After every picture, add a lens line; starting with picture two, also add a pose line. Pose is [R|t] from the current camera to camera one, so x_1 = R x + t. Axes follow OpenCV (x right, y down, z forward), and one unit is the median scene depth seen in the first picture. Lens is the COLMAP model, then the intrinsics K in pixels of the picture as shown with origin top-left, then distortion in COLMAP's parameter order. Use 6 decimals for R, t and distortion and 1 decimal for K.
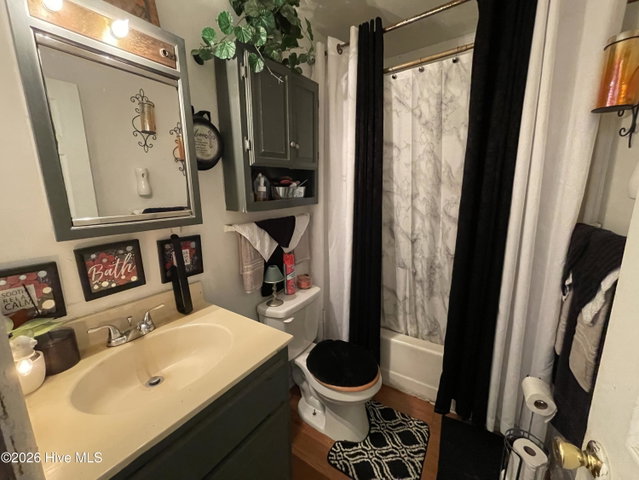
lens RADIAL K [[259.4, 0, 319.1], [0, 259.4, 238.4], [0, 0, 1]] dist [-0.003376, 0.000102]
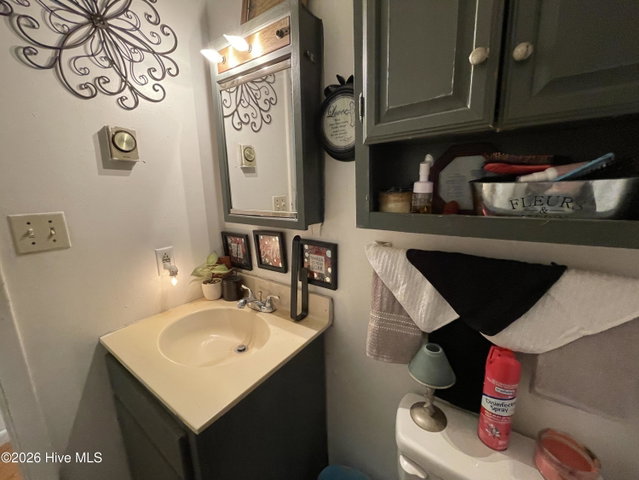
lens RADIAL K [[259.4, 0, 320.2], [0, 259.4, 241.1], [0, 0, 1]] dist [-0.003376, 0.000102]
pose [[-0.010168, 0.233135, -0.972391, 0.291337], [-0.172963, 0.957374, 0.231343, -0.187599], [0.984876, 0.170539, 0.030589, 0.878313]]
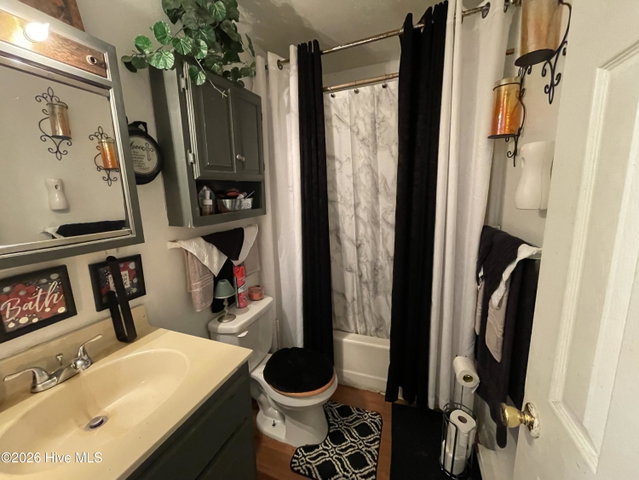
lens RADIAL K [[259.4, 0, 319.1], [0, 259.4, 238.6], [0, 0, 1]] dist [-0.003376, 0.000102]
pose [[0.976358, -0.051395, 0.209960, -0.027028], [0.055216, 0.998398, -0.012373, -0.021389], [-0.208988, 0.023673, 0.977632, -0.034866]]
